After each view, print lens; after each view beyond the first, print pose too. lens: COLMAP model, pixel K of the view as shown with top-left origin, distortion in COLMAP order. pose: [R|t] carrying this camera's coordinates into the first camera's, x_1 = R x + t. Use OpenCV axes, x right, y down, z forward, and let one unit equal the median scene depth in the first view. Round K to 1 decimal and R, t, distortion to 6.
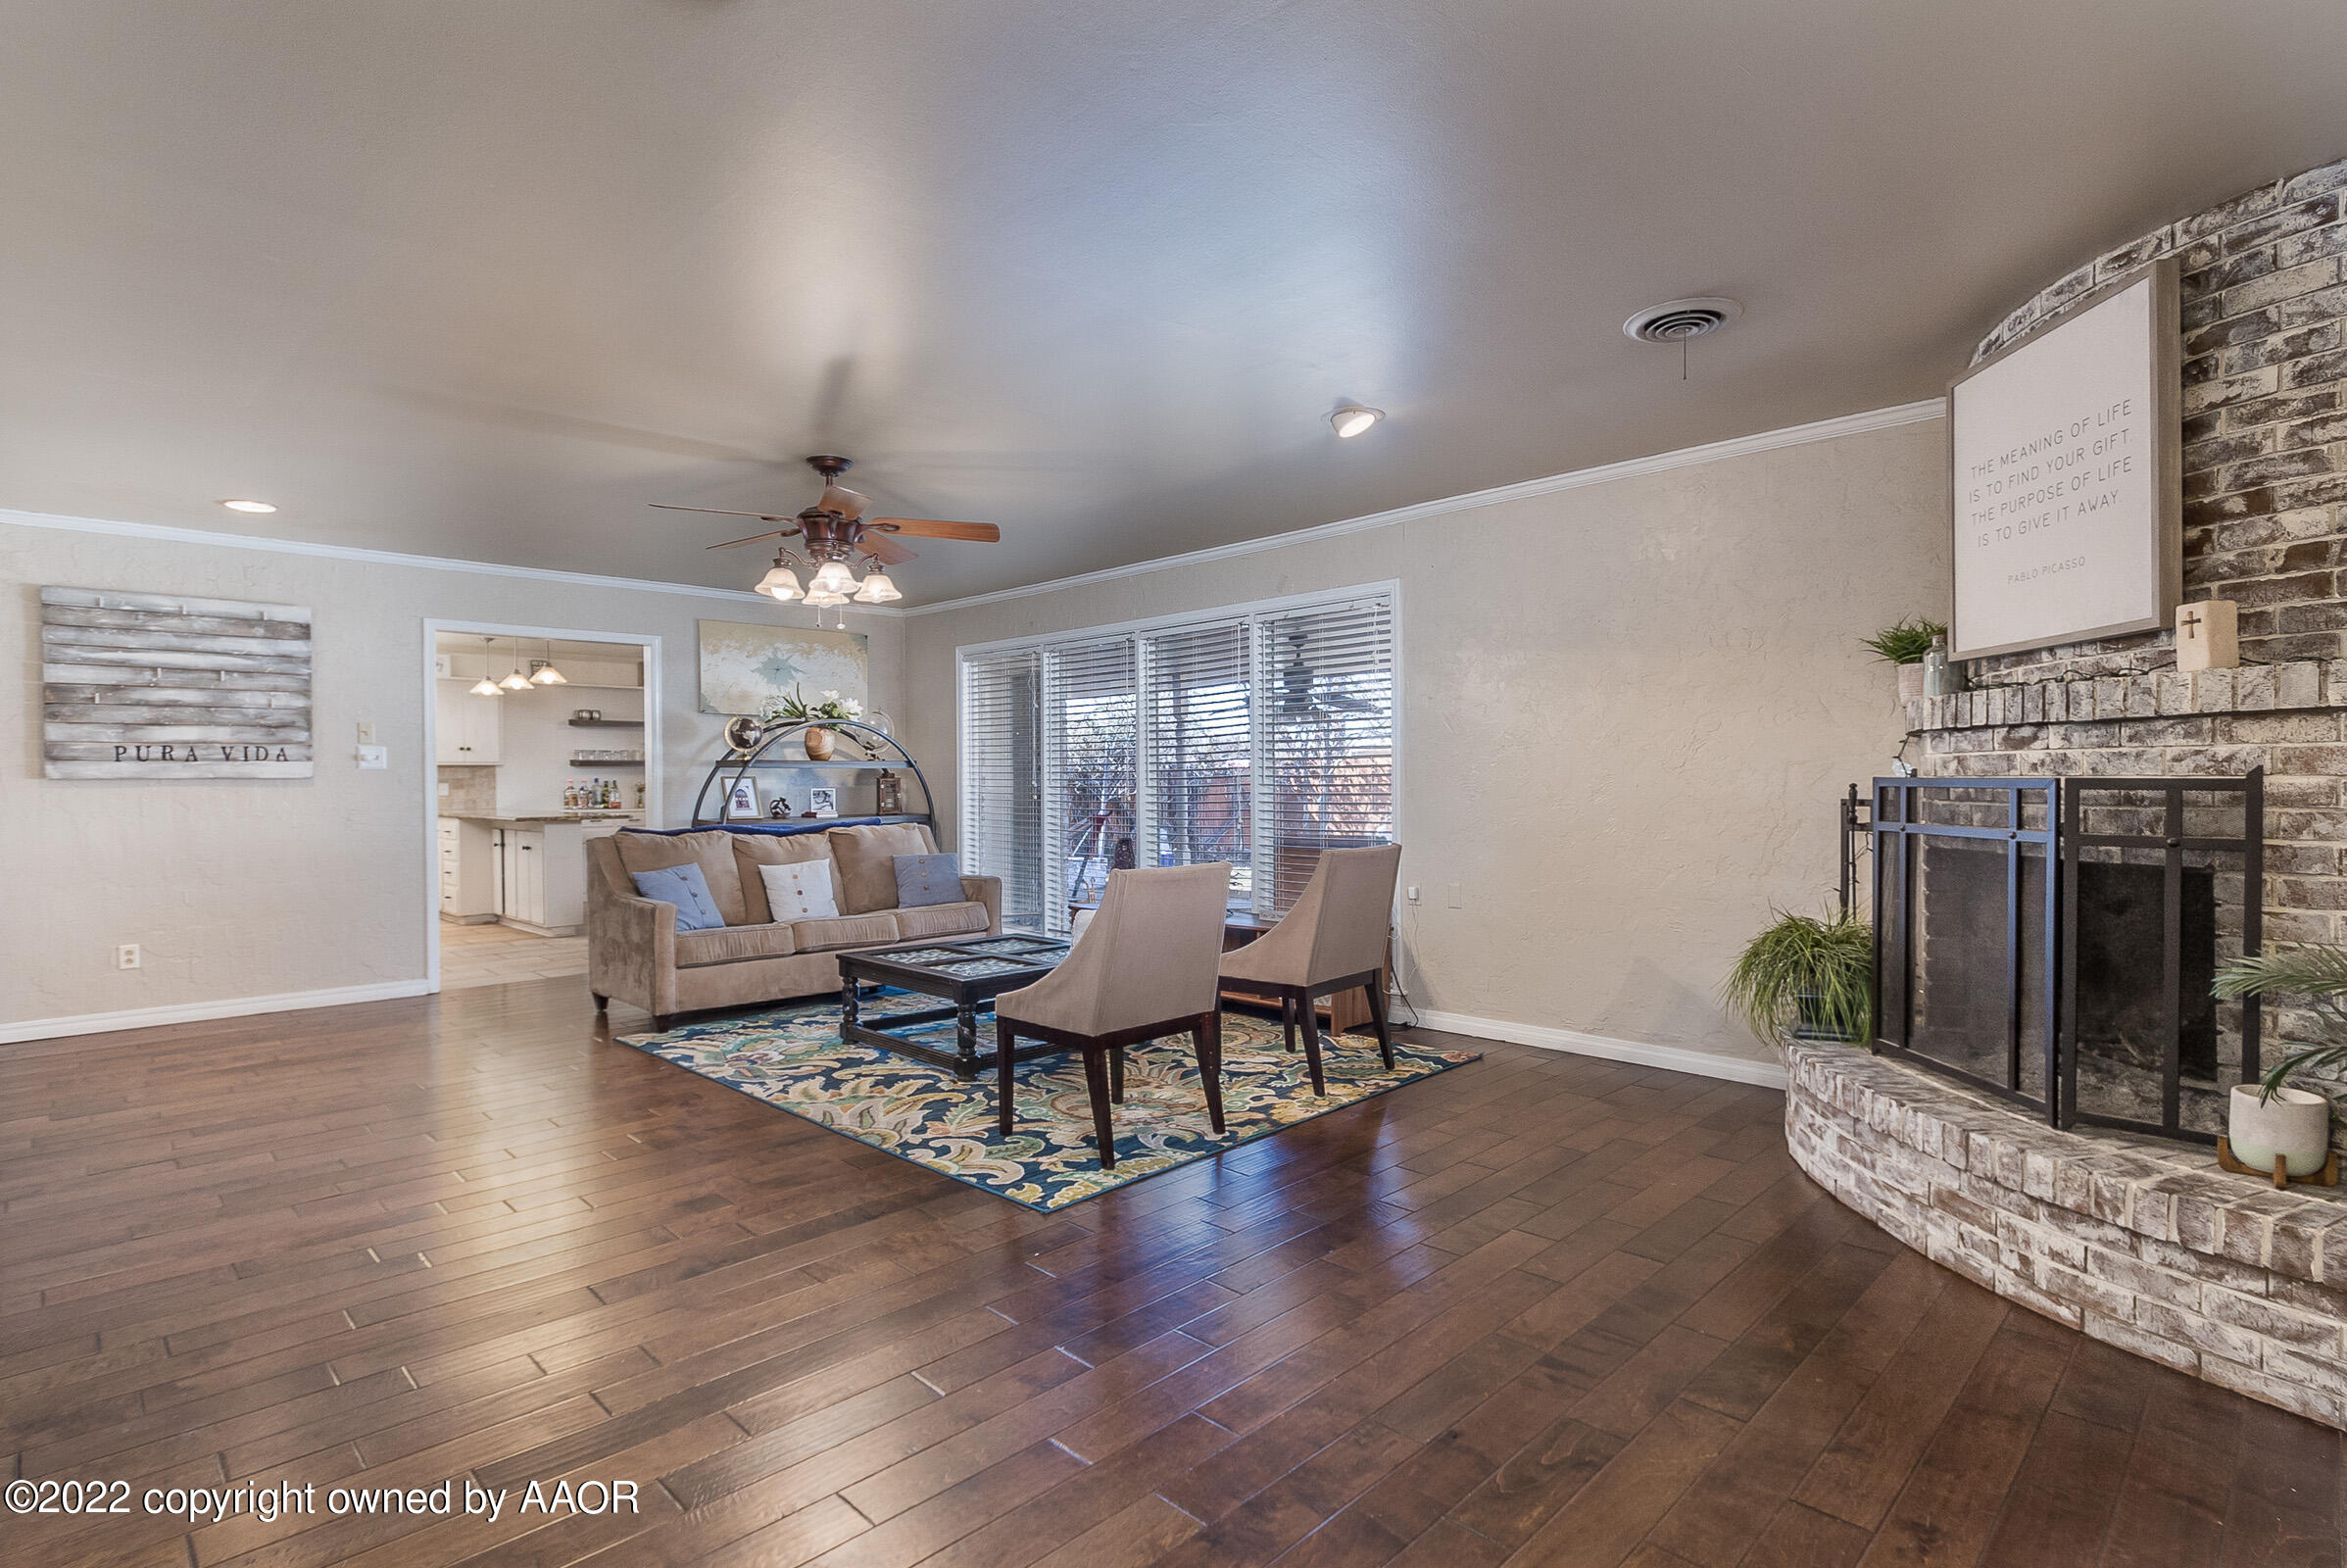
lens RADIAL K [[1113.9, 0, 1173.5], [0, 1113.9, 784.0], [0, 0, 1]] dist [0.002140, 0.000410]
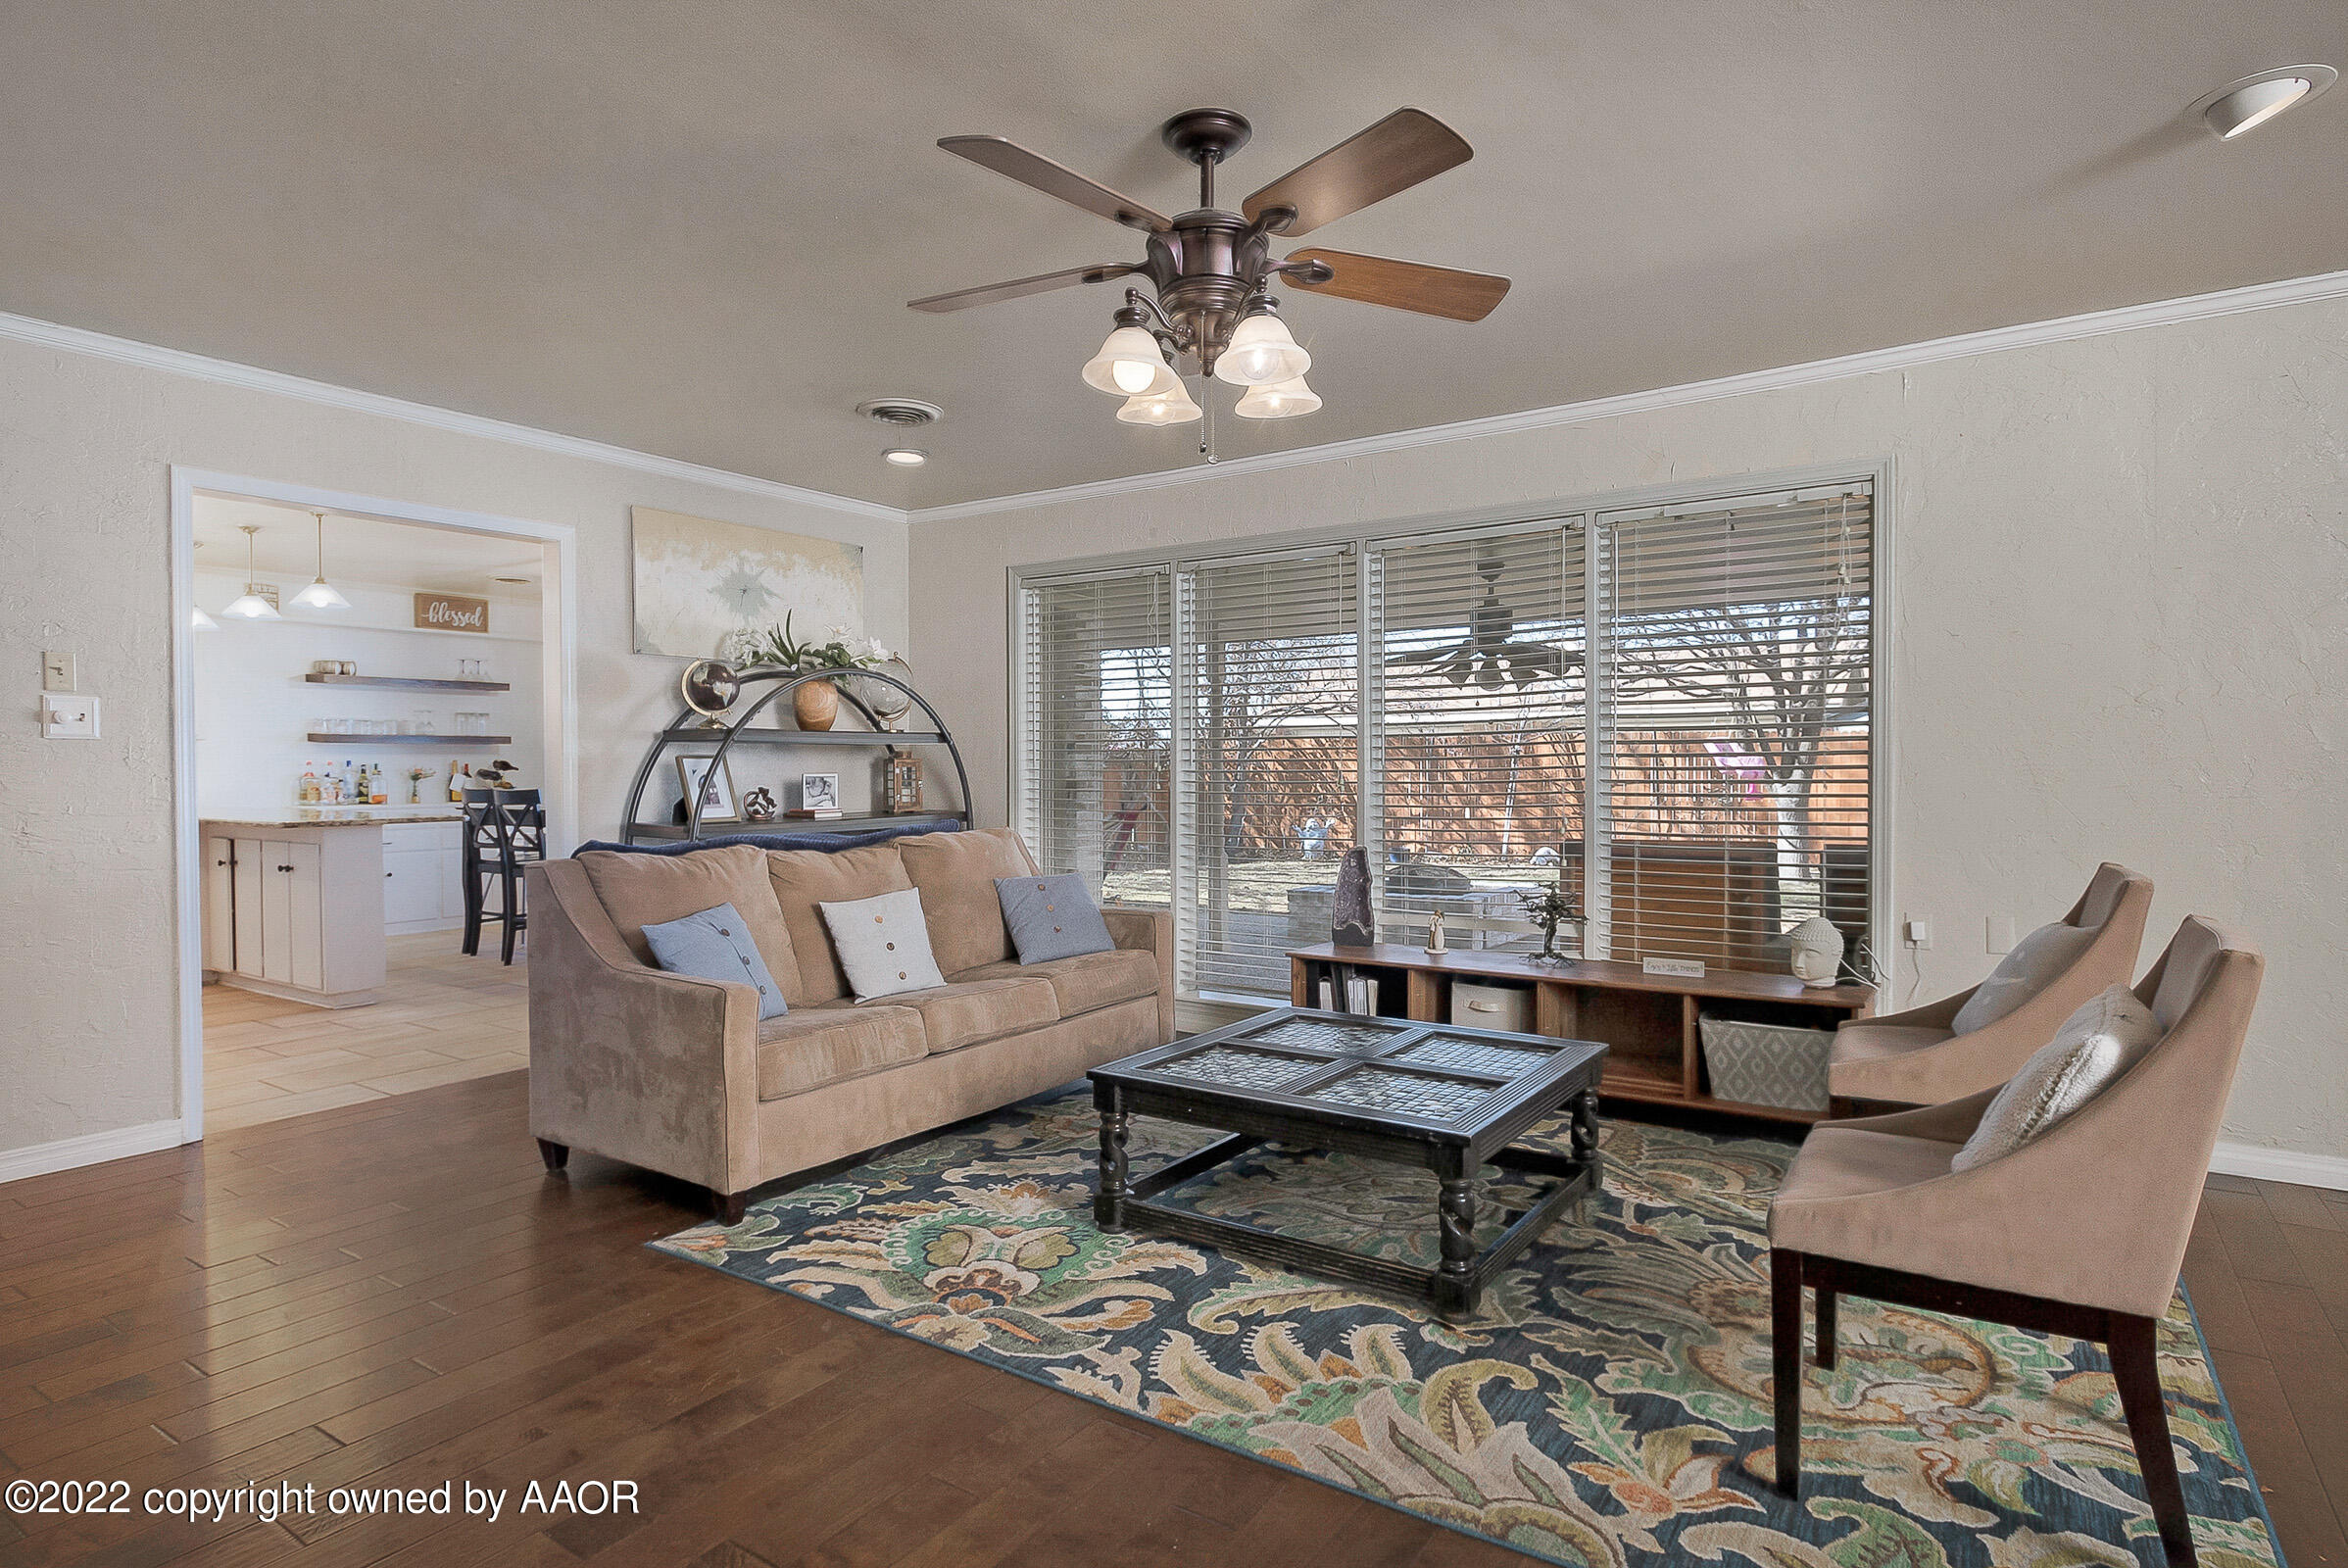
lens RADIAL K [[1211.8, 0, 1174.0], [0, 1211.8, 784.0], [0, 0, 1]] dist [0.000238, 0.001003]
pose [[0.982402, -0.002477, 0.186760, -0.400625], [0.000168, 0.999923, 0.012379, 0.001840], [-0.186776, -0.012130, 0.982328, 0.428592]]
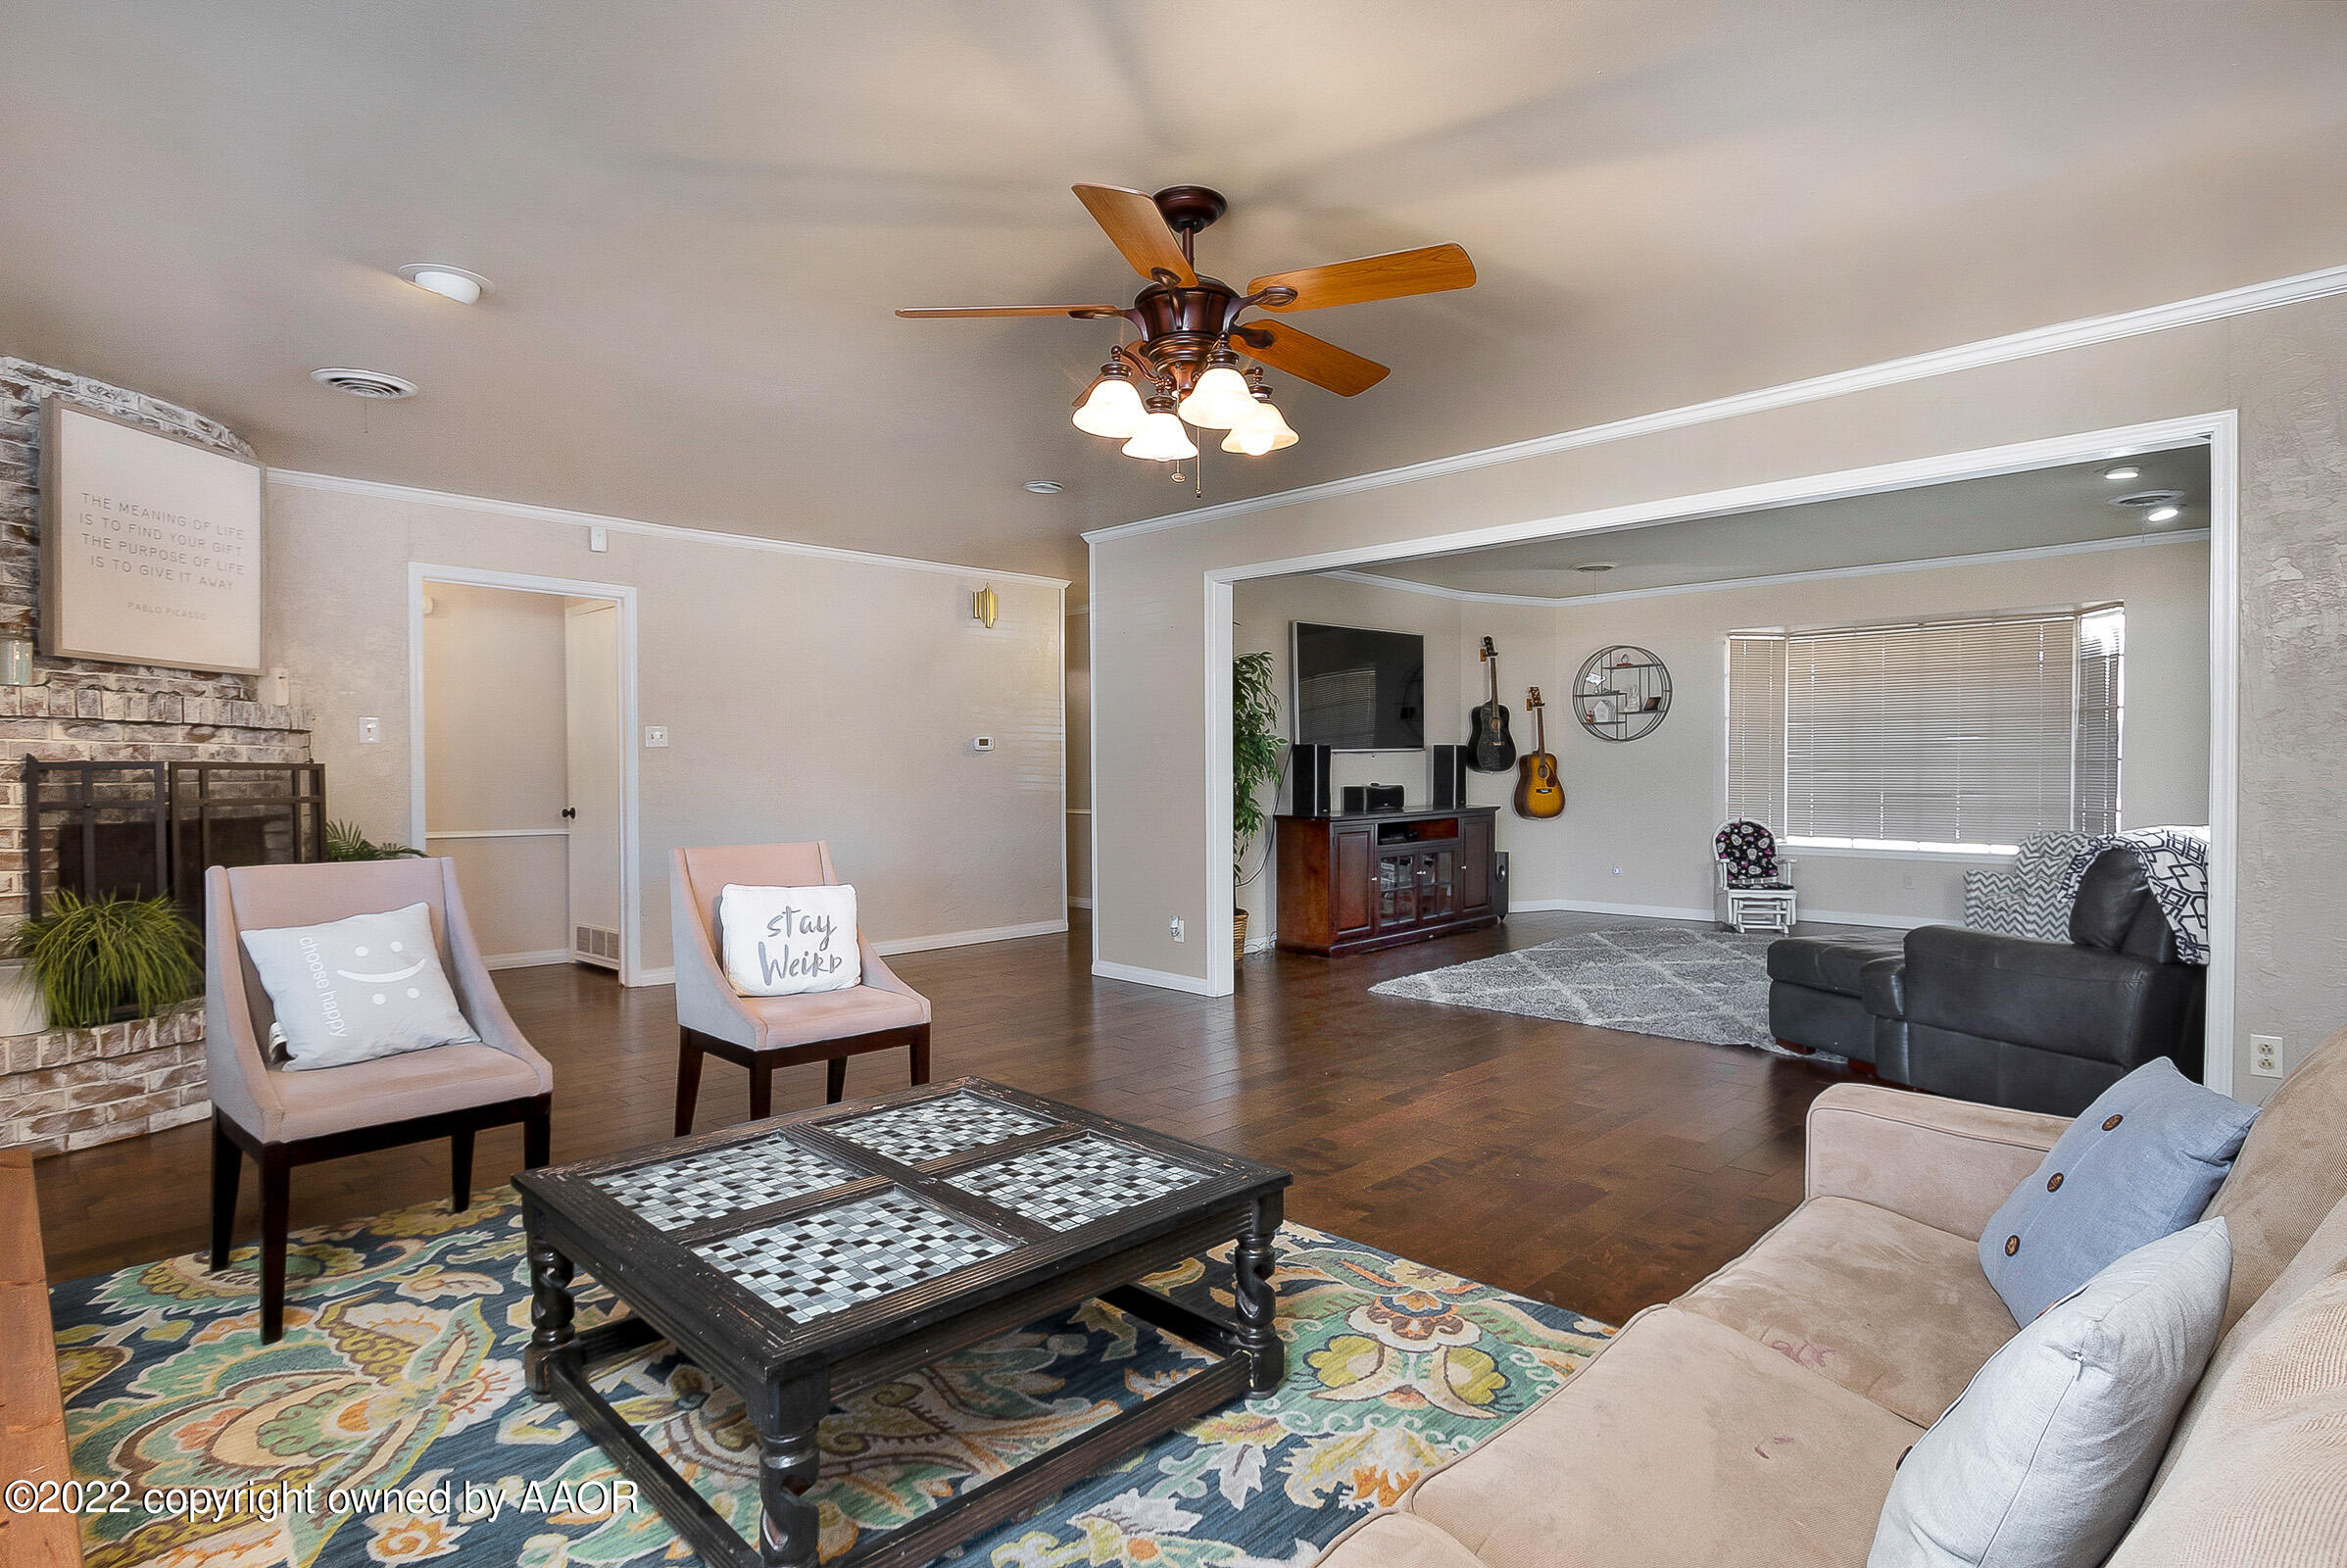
lens RADIAL K [[1211.3, 0, 1173.5], [0, 1211.3, 784.0], [0, 0, 1]] dist [0.000238, 0.001003]
pose [[-0.999964, 0.008254, 0.001714, -0.280957], [0.008280, 0.999840, 0.015870, 0.004069], [-0.001583, 0.015883, -0.999873, 1.547002]]
